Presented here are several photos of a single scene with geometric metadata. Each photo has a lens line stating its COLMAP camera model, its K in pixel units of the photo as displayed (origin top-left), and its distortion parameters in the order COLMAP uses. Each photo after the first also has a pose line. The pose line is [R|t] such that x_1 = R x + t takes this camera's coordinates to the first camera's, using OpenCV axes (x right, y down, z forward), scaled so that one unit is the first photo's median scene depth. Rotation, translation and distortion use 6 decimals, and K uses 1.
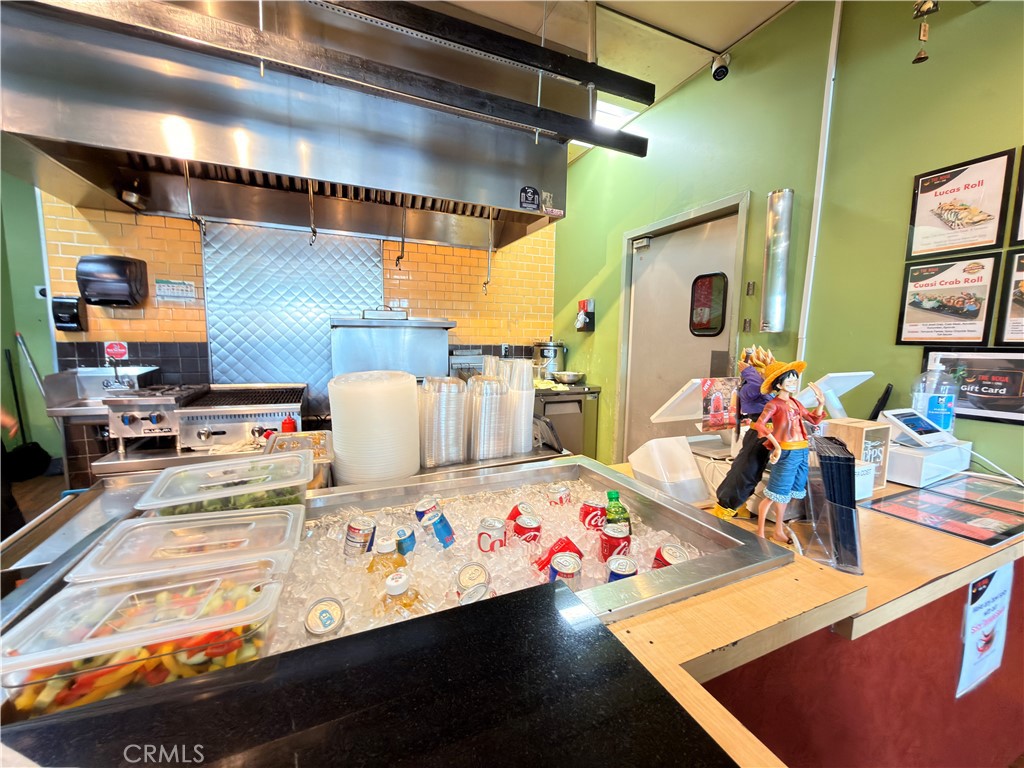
lens RADIAL K [[408.6, 0, 512.4], [0, 408.6, 384.0], [0, 0, 1]] dist [-0.001094, 0.000481]
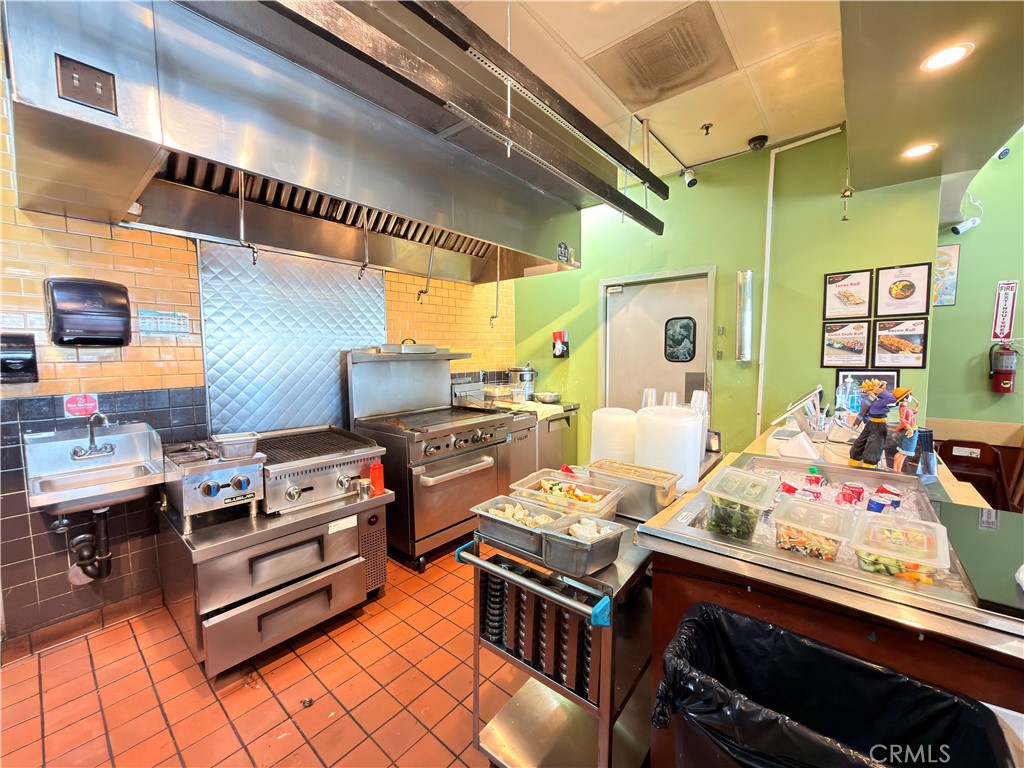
lens RADIAL K [[408.6, 0, 512.4], [0, 408.6, 384.0], [0, 0, 1]] dist [-0.001094, 0.000481]
pose [[0.899308, -0.055524, 0.433777, -0.662685], [0.071190, 0.997263, -0.019942, -0.056493], [-0.431482, 0.048815, 0.900800, -0.000867]]
